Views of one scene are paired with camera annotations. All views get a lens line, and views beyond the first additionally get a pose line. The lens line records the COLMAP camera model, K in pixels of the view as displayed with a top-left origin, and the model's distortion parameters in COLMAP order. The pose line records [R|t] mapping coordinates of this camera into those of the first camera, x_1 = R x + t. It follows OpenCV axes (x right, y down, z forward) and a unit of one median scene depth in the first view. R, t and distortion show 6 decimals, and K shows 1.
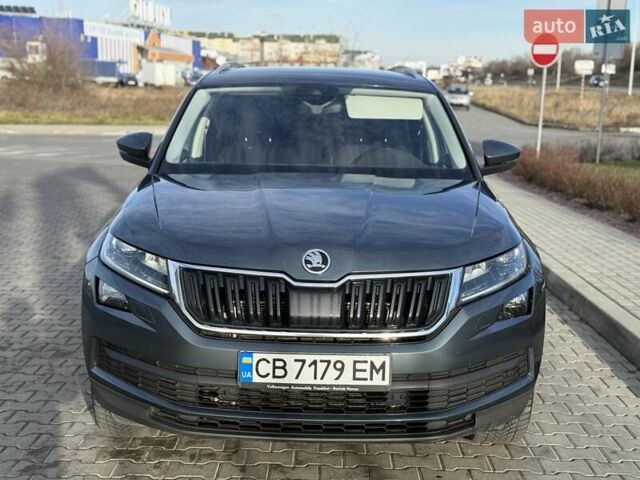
lens RADIAL K [[917.4, 0, 321.1], [0, 917.4, 237.5], [0, 0, 1]] dist [0.104678, 0.000000]
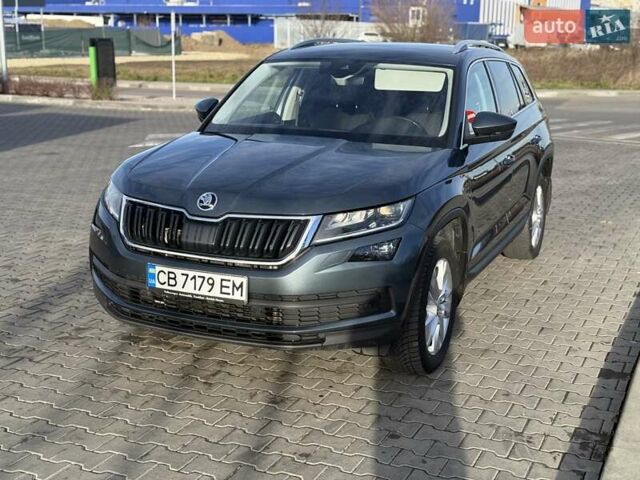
lens RADIAL K [[917.4, 0, 321.2], [0, 917.4, 241.8], [0, 0, 1]] dist [0.104678, 0.000000]
pose [[0.912742, 0.084560, -0.399689, 0.669221], [-0.066368, 0.996040, 0.059165, -0.005012], [0.403109, -0.027476, 0.914740, -0.132179]]
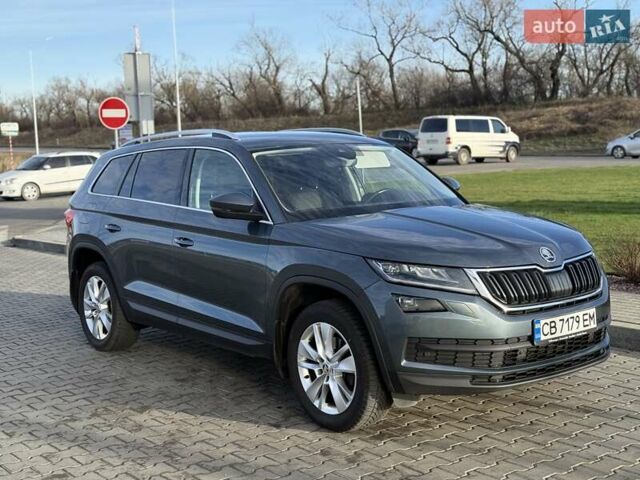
lens RADIAL K [[917.4, 0, 318.9], [0, 917.4, 239.3], [0, 0, 1]] dist [0.104678, 0.000000]
pose [[0.781984, -0.115214, 0.612558, -1.212261], [0.152796, 0.988215, -0.009188, -0.041476], [-0.604280, 0.100781, 0.790372, 0.034958]]
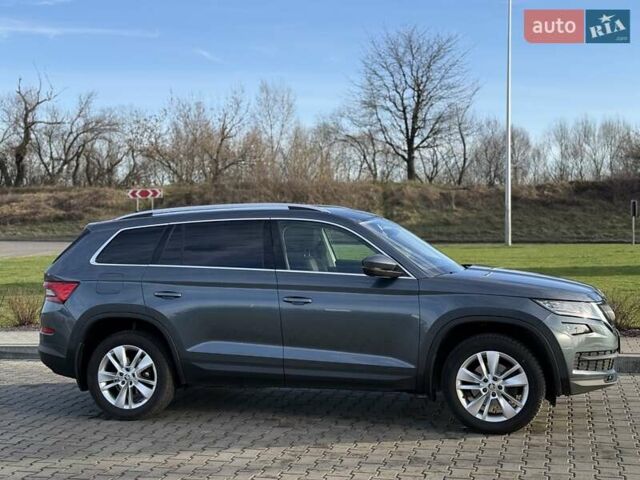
lens RADIAL K [[917.4, 0, 322.8], [0, 917.4, 242.3], [0, 0, 1]] dist [0.104678, 0.000000]
pose [[0.250704, -0.058464, 0.966297, -2.280584], [0.181785, 0.983261, 0.012327, -0.236759], [-0.950843, 0.172568, 0.257136, 1.022276]]
